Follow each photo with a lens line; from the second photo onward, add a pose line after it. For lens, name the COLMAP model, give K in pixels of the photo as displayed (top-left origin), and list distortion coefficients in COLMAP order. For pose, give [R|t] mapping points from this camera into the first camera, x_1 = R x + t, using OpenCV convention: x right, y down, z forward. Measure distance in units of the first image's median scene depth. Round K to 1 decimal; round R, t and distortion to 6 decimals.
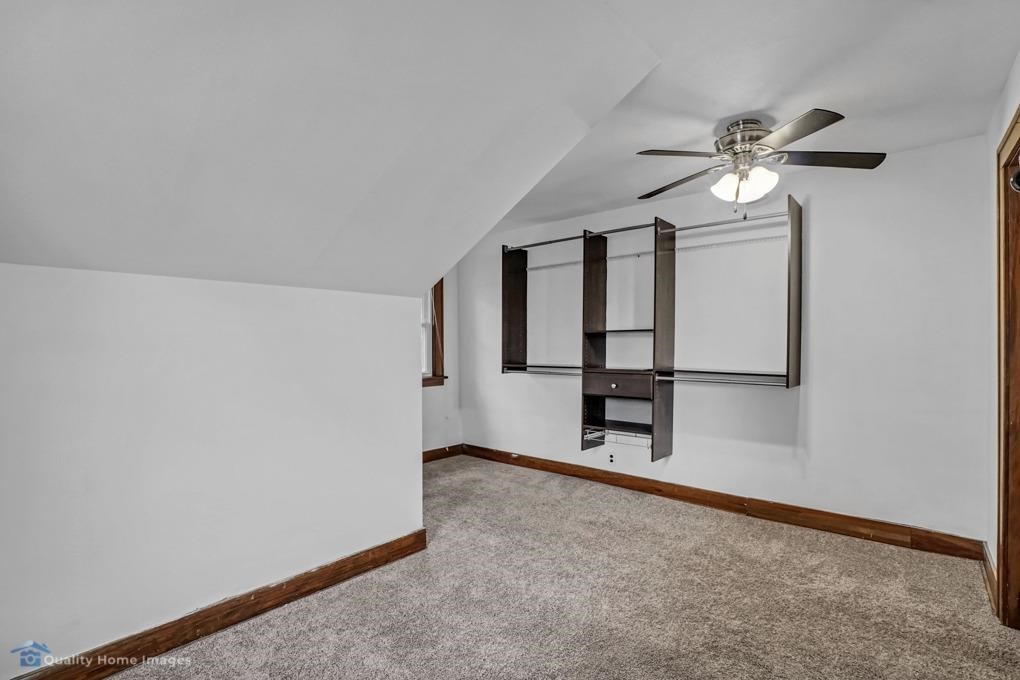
lens RADIAL K [[463.1, 0, 520.8], [0, 463.1, 344.5], [0, 0, 1]] dist [-0.065172, 0.025149]
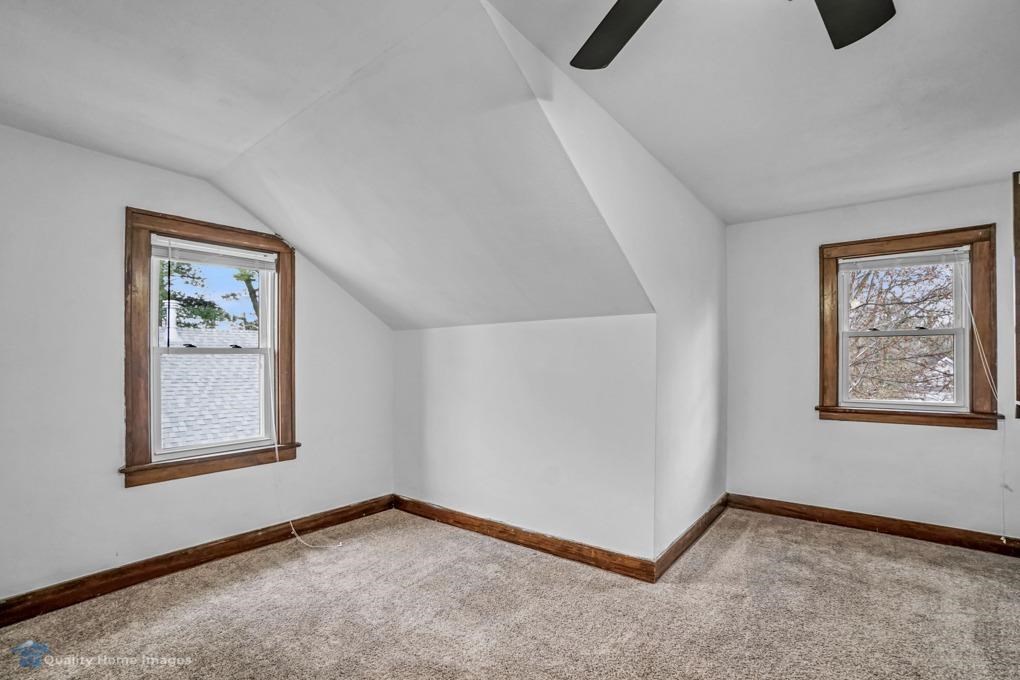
lens RADIAL K [[463.1, 0, 520.8], [0, 463.1, 344.5], [0, 0, 1]] dist [-0.065172, 0.025149]
pose [[0.088234, -0.016419, -0.995964, 0.827722], [0.000675, 0.999865, -0.016423, -0.032421], [0.996100, 0.000777, 0.088233, 0.766053]]
